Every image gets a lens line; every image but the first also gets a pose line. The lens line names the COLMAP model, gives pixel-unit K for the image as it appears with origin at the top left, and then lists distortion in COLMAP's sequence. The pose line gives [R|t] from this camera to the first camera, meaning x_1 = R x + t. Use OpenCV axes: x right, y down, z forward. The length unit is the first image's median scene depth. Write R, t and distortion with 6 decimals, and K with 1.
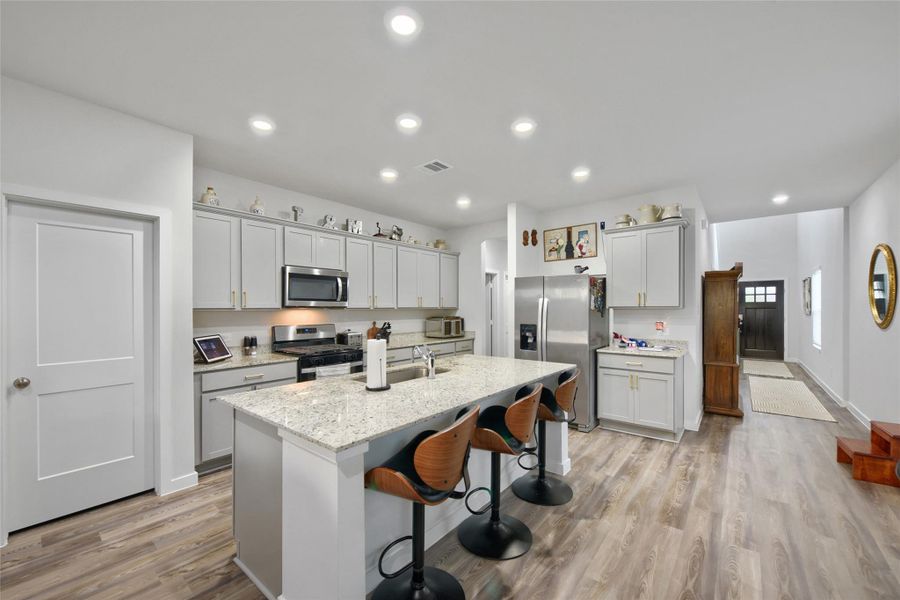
lens RADIAL K [[351.1, 0, 450.0], [0, 351.1, 300.0], [0, 0, 1]] dist [0.000556, -0.000023]
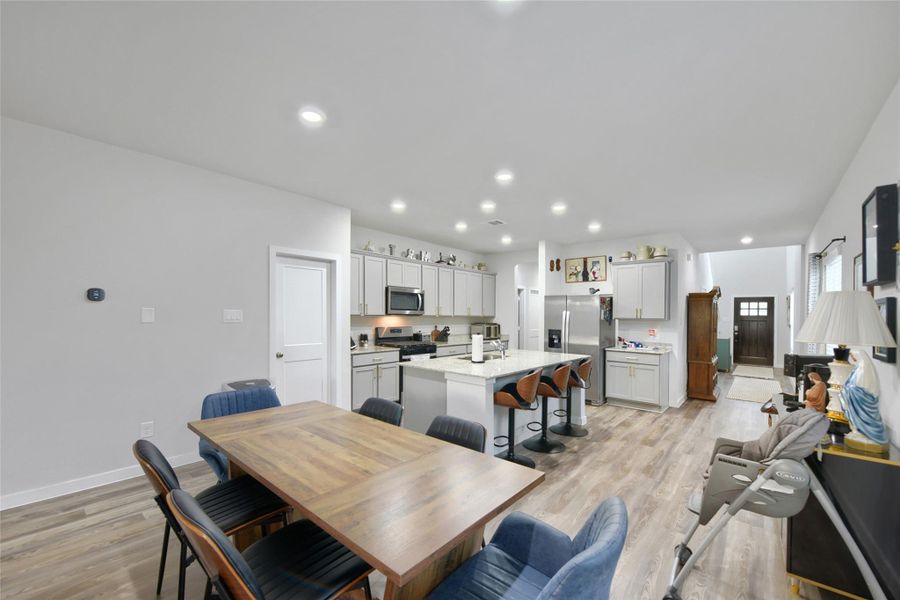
lens RADIAL K [[347.5, 0, 437.6], [0, 347.5, 299.6], [0, 0, 1]] dist [0.000060, -0.000064]
pose [[0.997860, 0.014738, -0.063701, -0.156229], [-0.016036, 0.999673, -0.019923, -0.014609], [0.063387, 0.020902, 0.997770, -0.408550]]
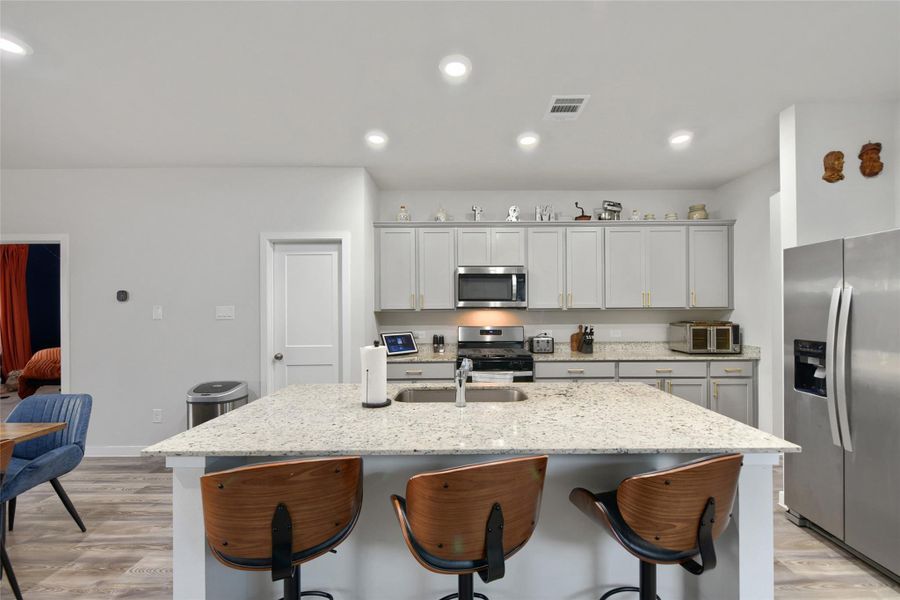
lens RADIAL K [[367.7, 0, 457.0], [0, 367.7, 310.0], [0, 0, 1]] dist [0.001513, 0.000109]
pose [[0.640836, 0.001161, -0.767677, 0.314235], [0.019610, 0.999648, 0.017881, 0.006505], [0.767428, -0.026513, 0.640587, 0.293379]]
